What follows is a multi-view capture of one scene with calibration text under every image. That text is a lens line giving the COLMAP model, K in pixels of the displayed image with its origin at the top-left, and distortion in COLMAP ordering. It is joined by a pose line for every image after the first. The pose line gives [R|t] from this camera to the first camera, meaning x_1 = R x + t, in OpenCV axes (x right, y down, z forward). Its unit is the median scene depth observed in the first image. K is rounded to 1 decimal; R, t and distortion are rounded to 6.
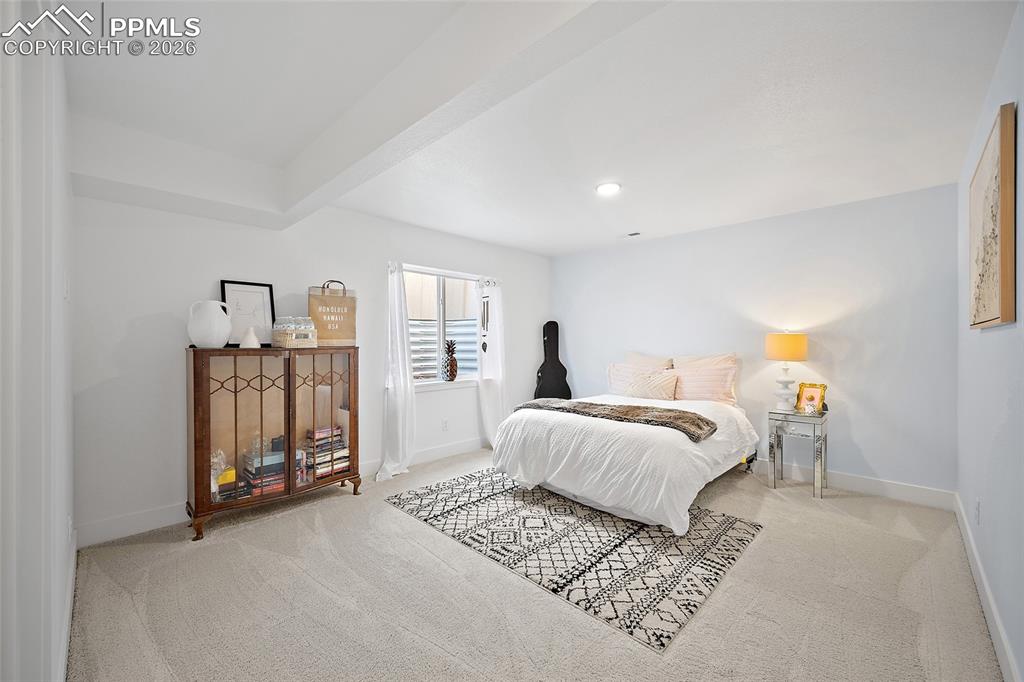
lens RADIAL K [[402.4, 0, 510.6], [0, 402.4, 342.9], [0, 0, 1]] dist [-0.002930, -0.000011]
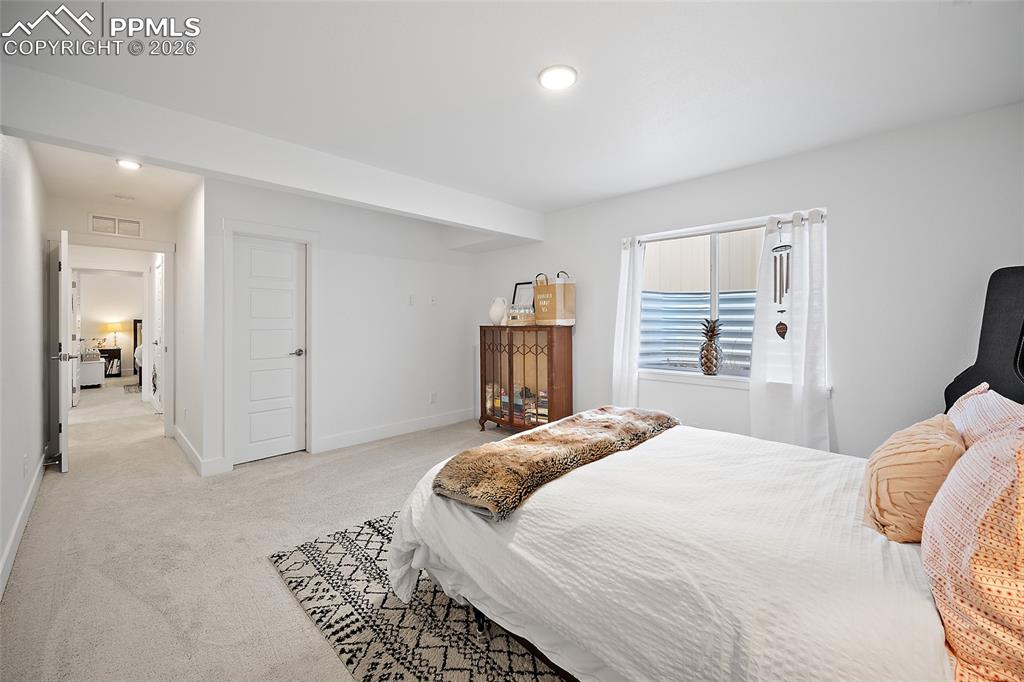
lens RADIAL K [[402.4, 0, 493.1], [0, 402.4, 320.8], [0, 0, 1]] dist [-0.002930, -0.000011]
pose [[-0.010893, 0.001362, -0.999940, 0.895900], [0.000601, 0.999999, 0.001356, -0.007534], [0.999940, -0.000586, -0.010894, 0.927727]]
